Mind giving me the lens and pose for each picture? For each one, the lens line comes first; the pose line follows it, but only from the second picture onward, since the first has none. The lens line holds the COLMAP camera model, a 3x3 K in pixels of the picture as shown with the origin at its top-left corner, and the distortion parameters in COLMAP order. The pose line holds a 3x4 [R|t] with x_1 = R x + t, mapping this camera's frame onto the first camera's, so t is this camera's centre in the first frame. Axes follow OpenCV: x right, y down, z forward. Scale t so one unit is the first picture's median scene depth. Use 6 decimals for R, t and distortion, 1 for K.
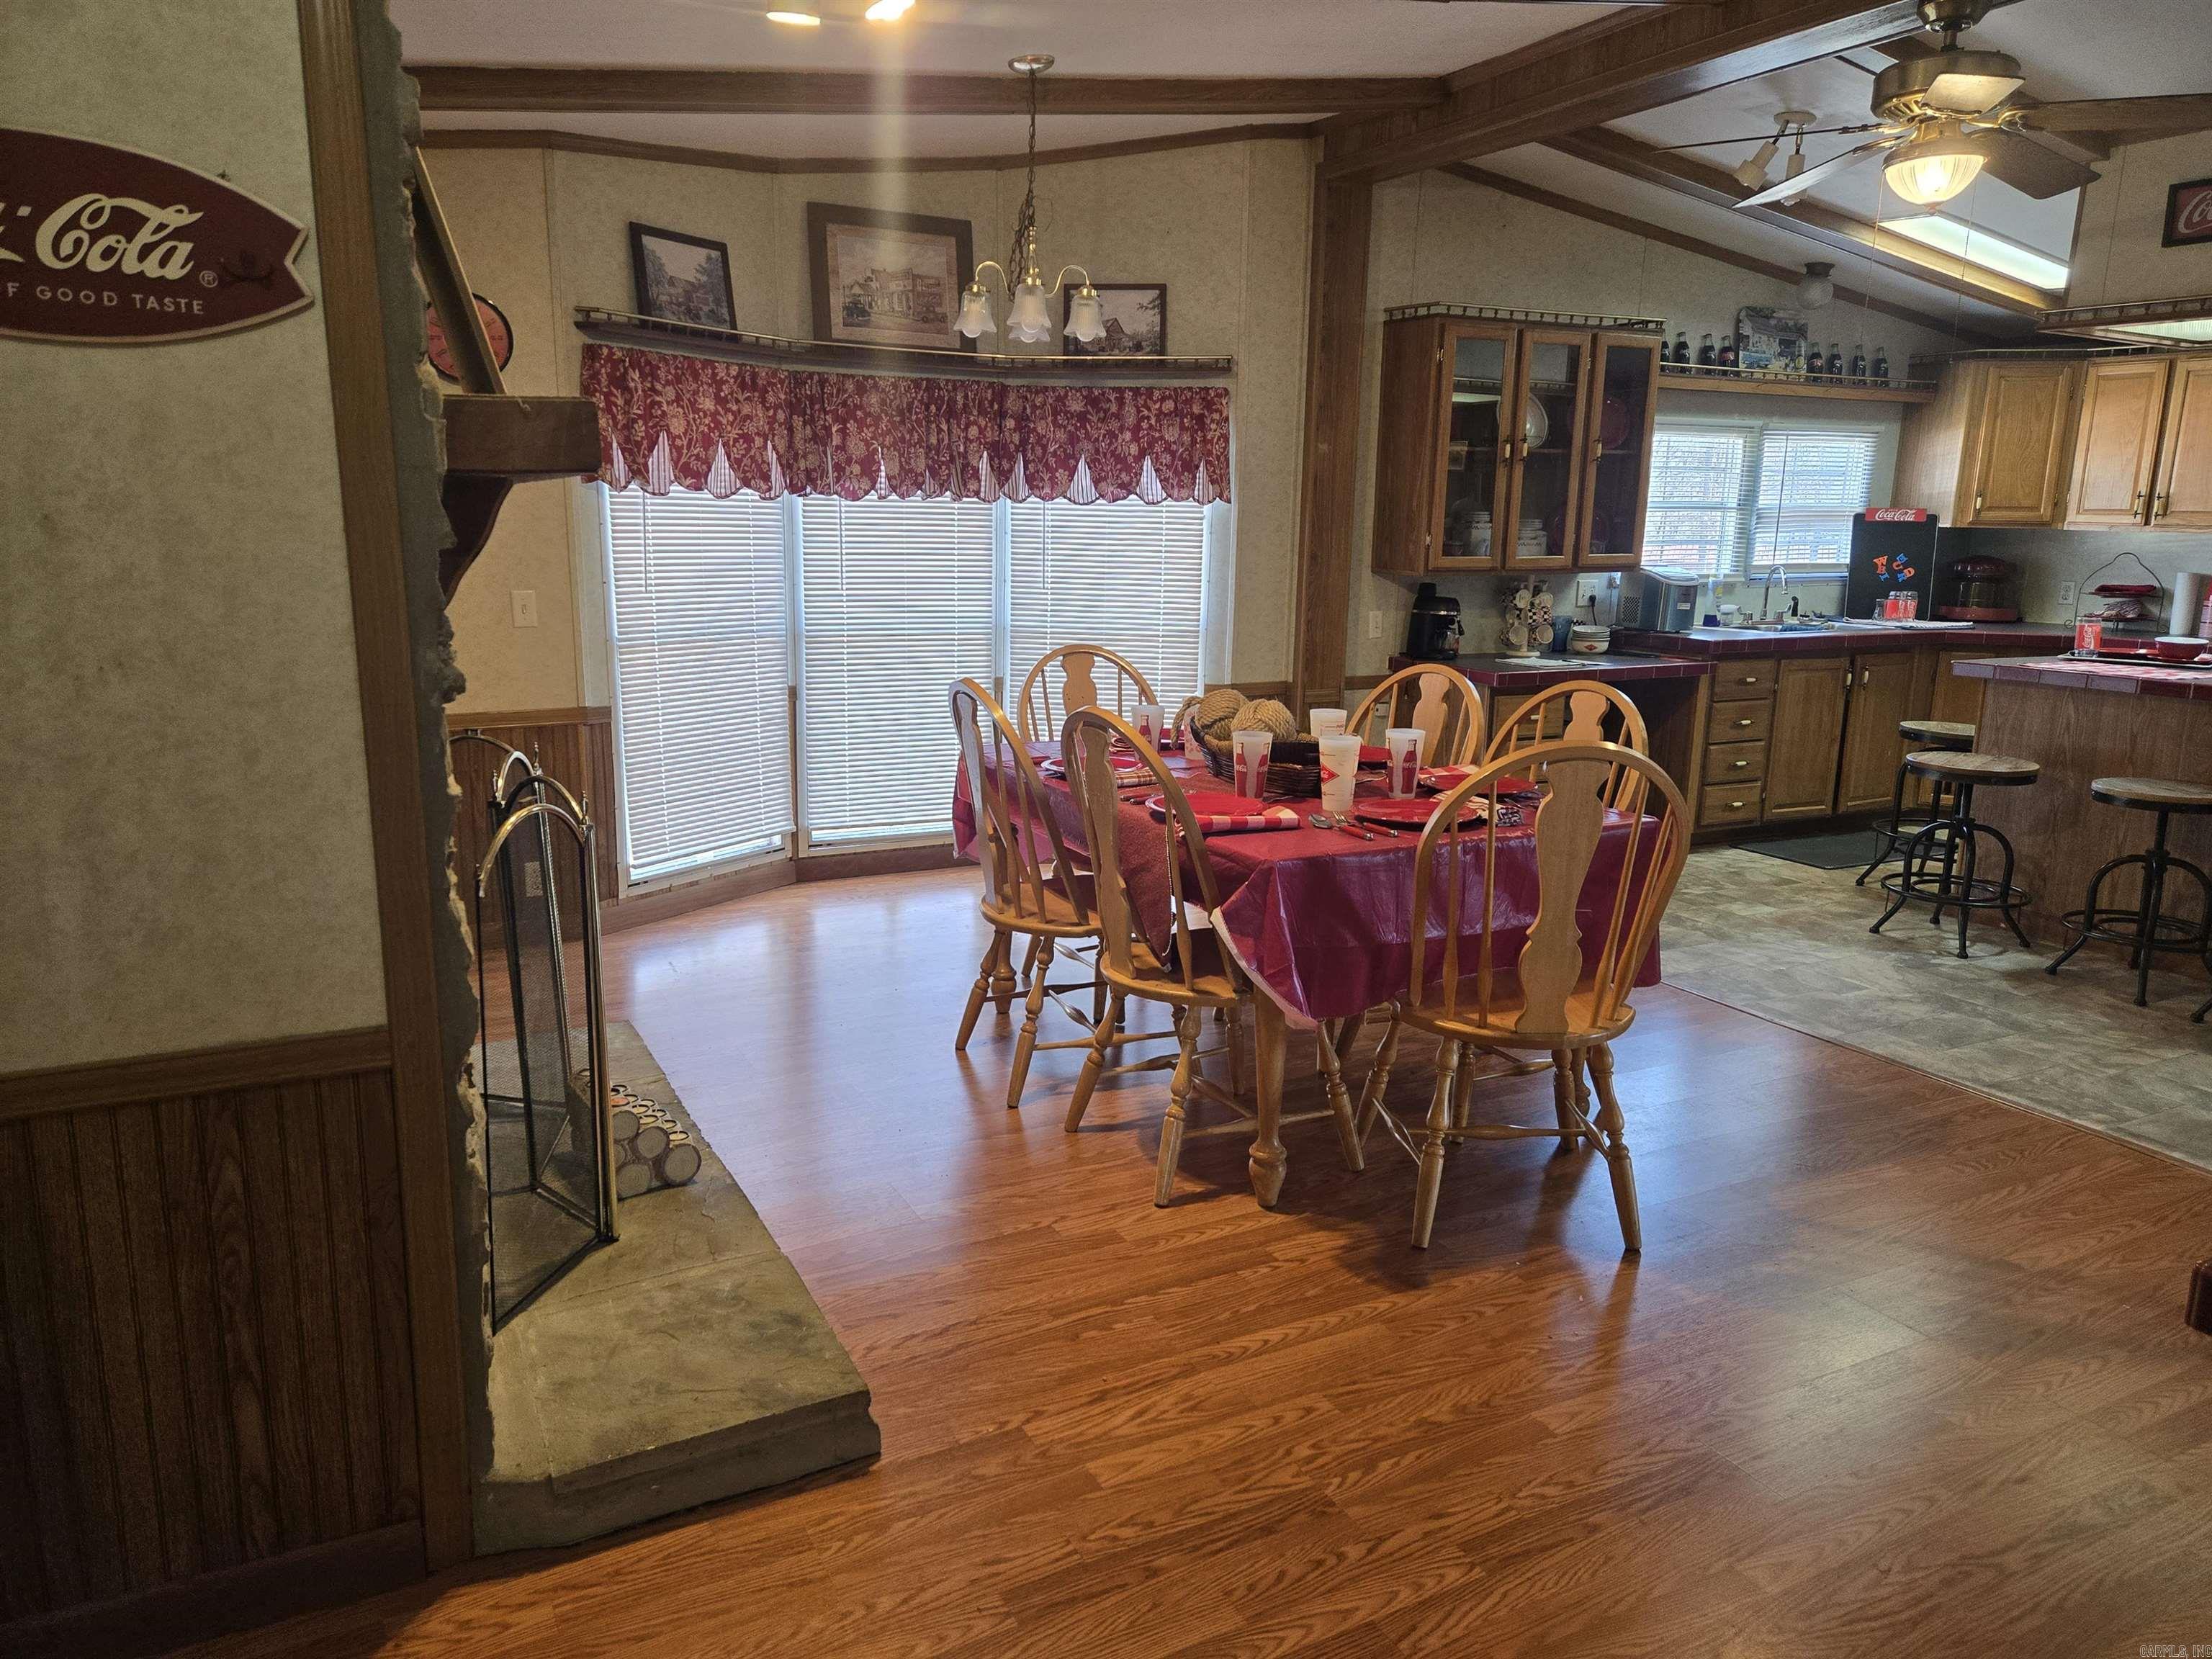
lens RADIAL K [[1487.3, 0, 1092.8], [0, 1487.3, 831.6], [0, 0, 1]] dist [0.068160, -0.022930]
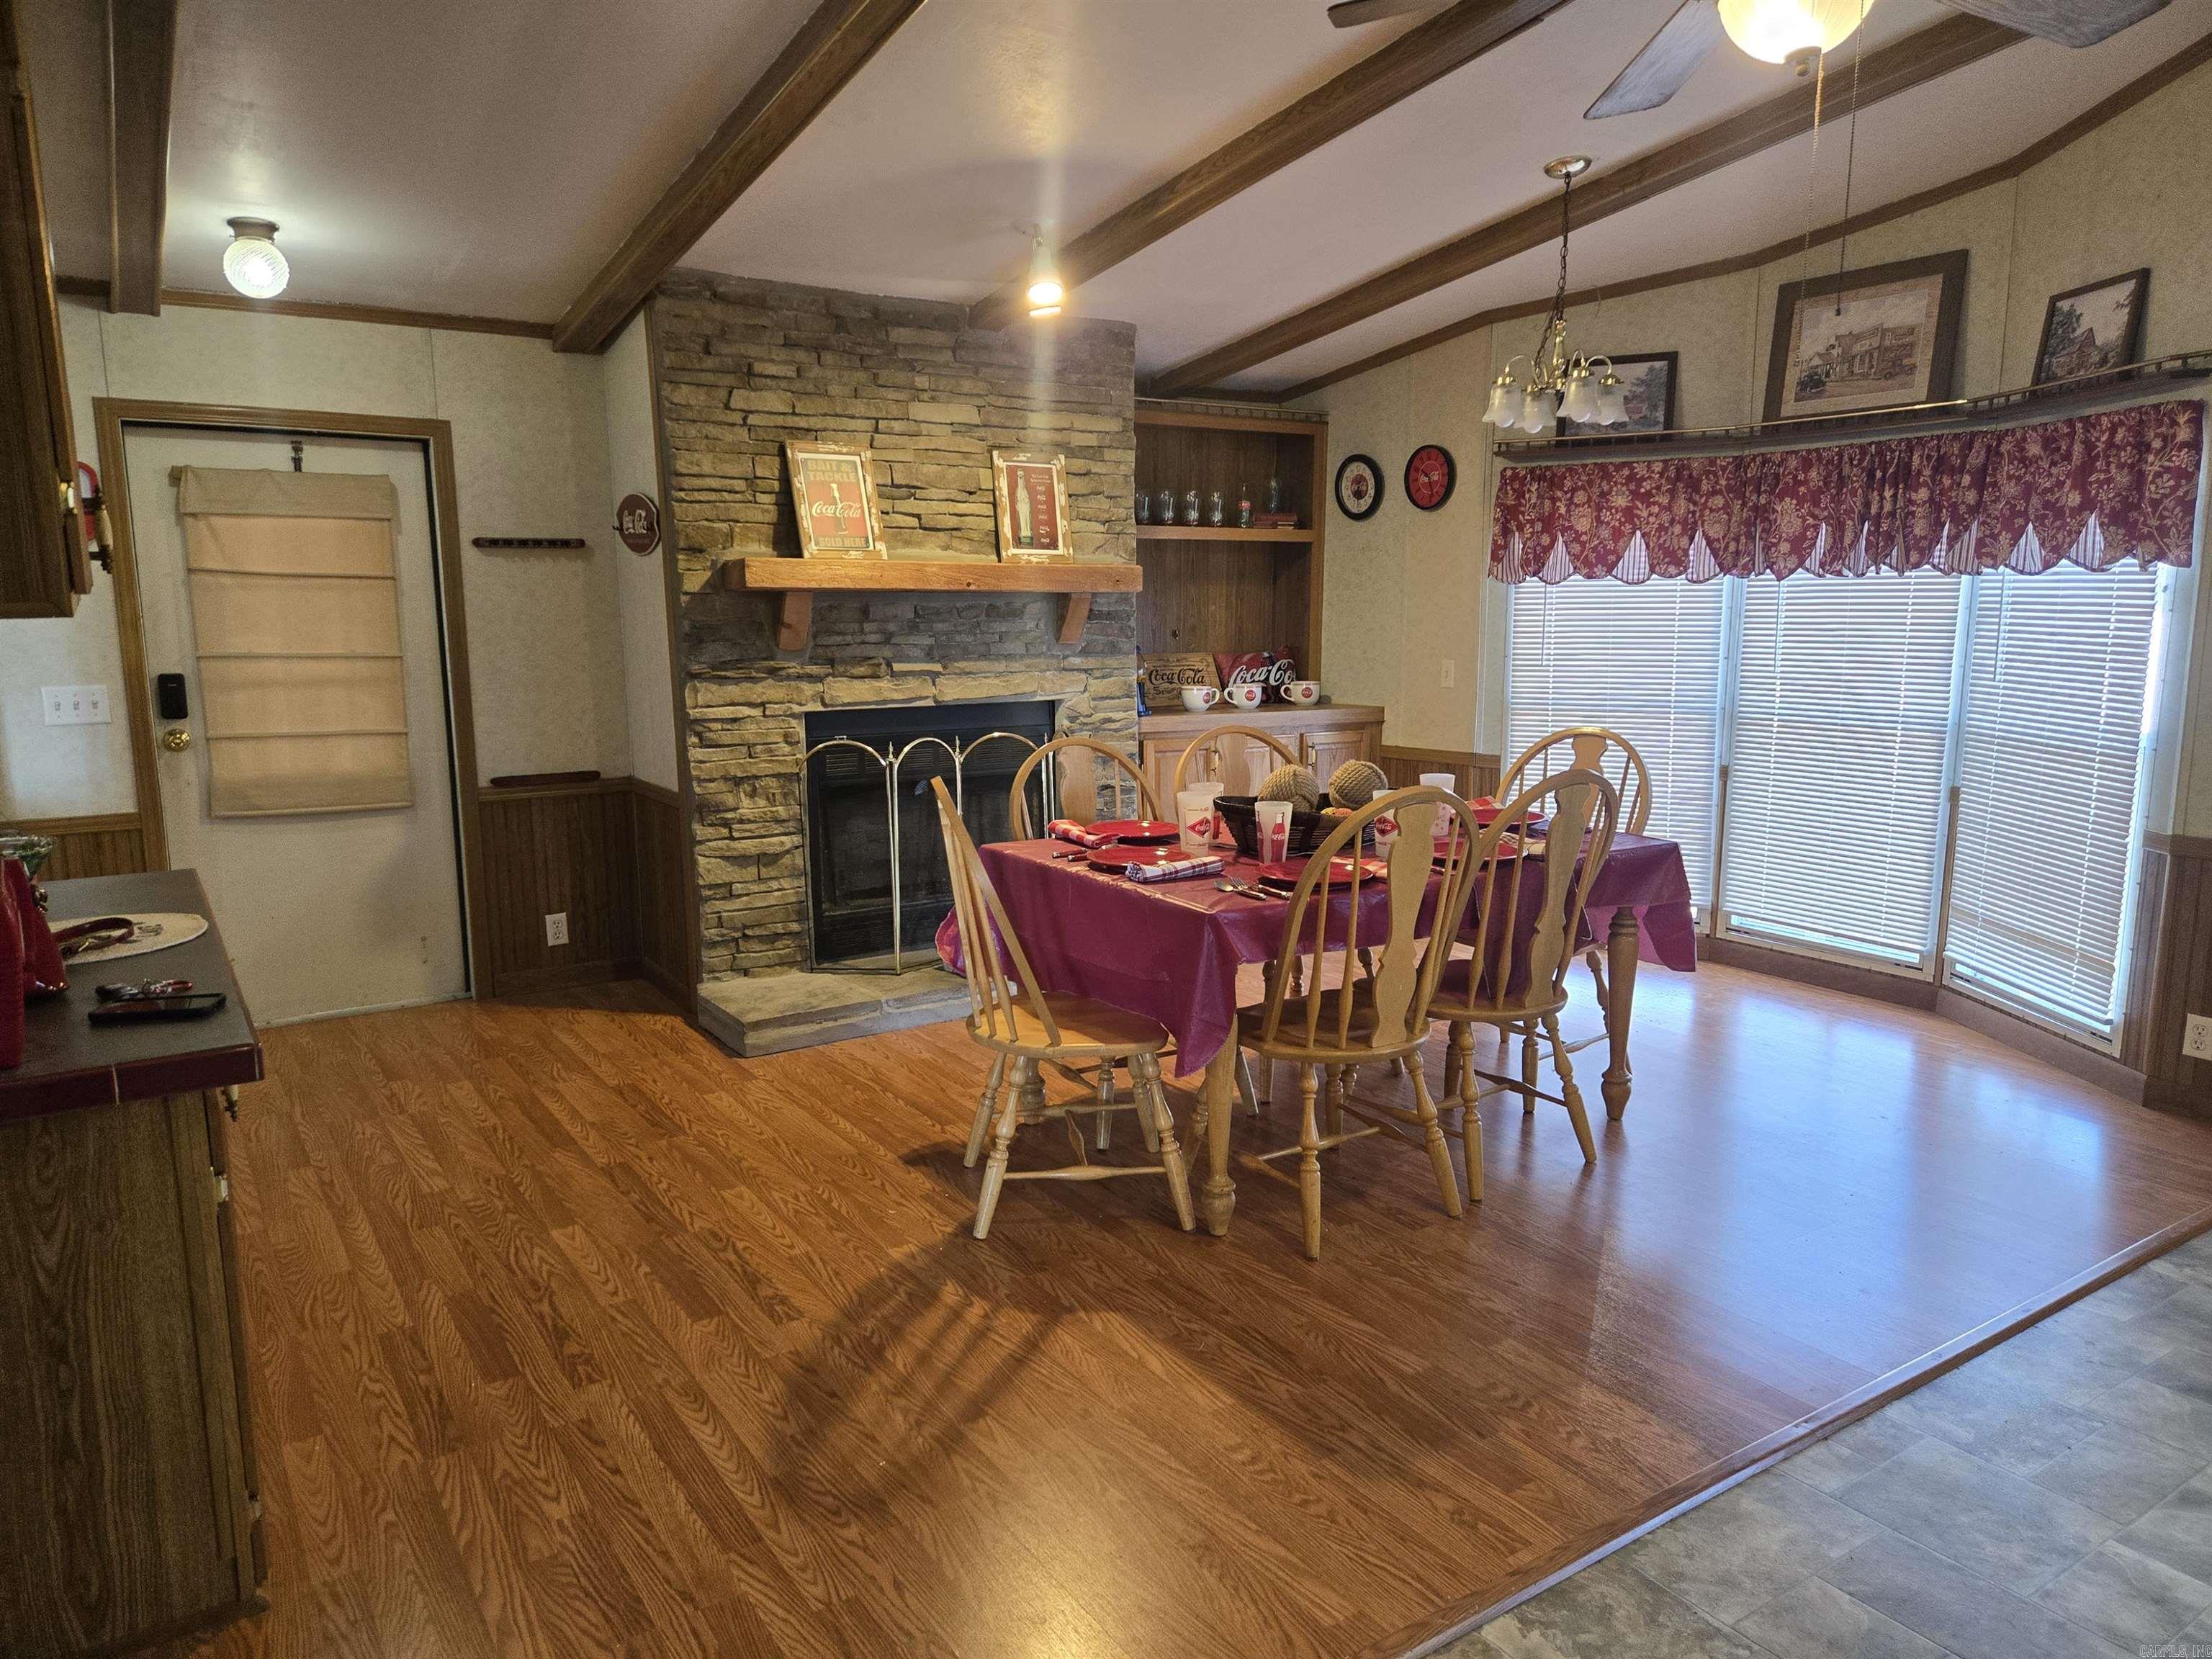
lens RADIAL K [[1487.3, 0, 1092.4], [0, 1487.3, 830.6], [0, 0, 1]] dist [0.068160, -0.022930]
pose [[0.099568, 0.141052, -0.984983, 0.780025], [-0.200600, 0.972422, 0.118975, -0.092901], [0.974600, 0.185742, 0.125117, 0.483468]]
